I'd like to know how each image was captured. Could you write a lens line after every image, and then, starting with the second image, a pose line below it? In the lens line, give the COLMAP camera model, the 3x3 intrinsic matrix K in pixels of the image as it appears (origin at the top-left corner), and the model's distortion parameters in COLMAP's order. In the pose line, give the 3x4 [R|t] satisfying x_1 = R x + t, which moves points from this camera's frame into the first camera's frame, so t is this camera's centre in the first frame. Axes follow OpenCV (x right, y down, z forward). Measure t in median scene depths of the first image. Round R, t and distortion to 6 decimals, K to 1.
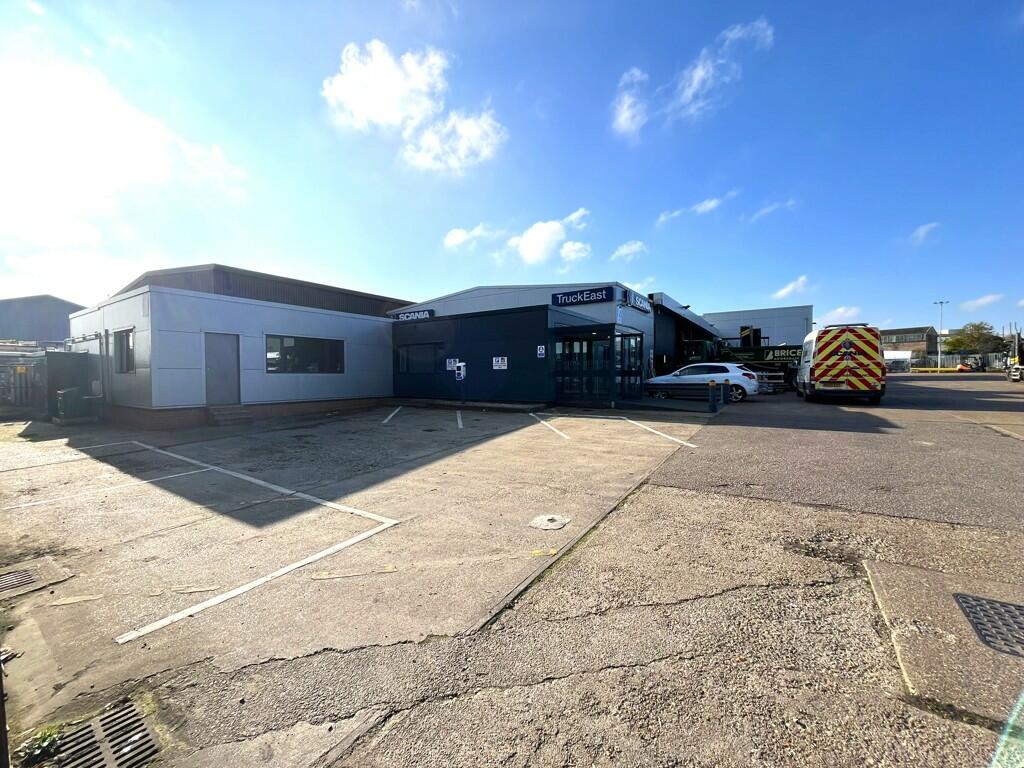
lens RADIAL K [[412.6, 0, 512.3], [0, 412.6, 381.0], [0, 0, 1]] dist [0.001222, -0.000023]
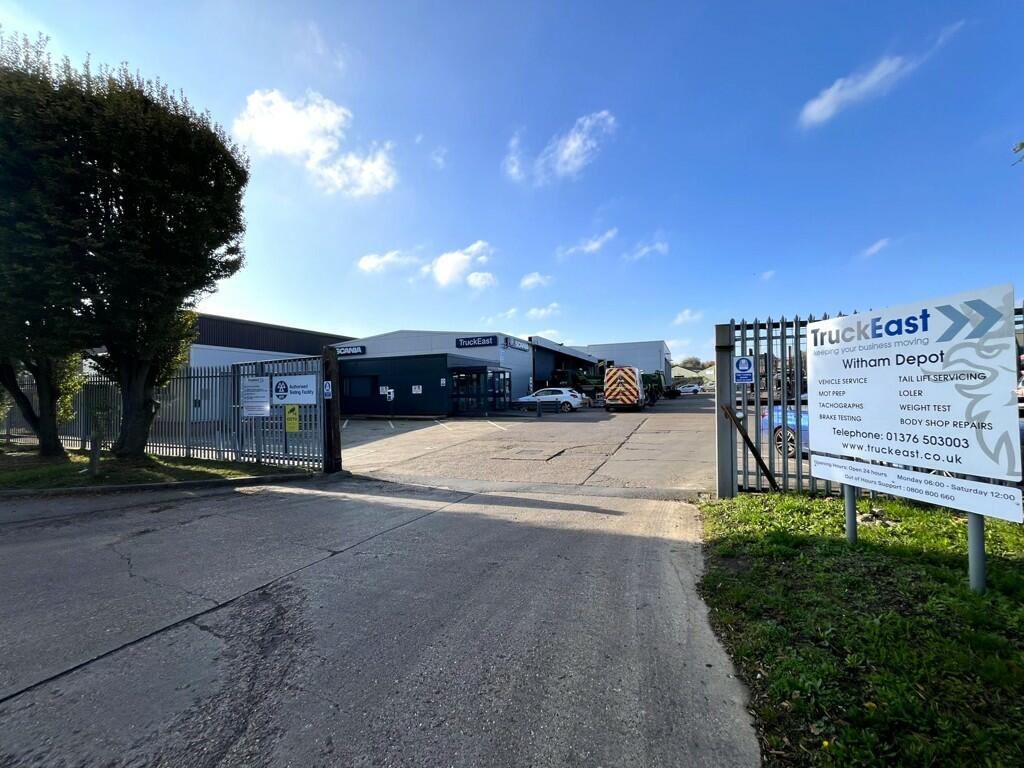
lens RADIAL K [[412.6, 0, 520.2], [0, 412.6, 384.4], [0, 0, 1]] dist [0.001222, -0.000023]
pose [[0.975006, -0.004194, 0.222137, 0.002832], [0.014962, 0.998792, -0.046811, 0.014843], [-0.221672, 0.048964, 0.973891, -0.564882]]
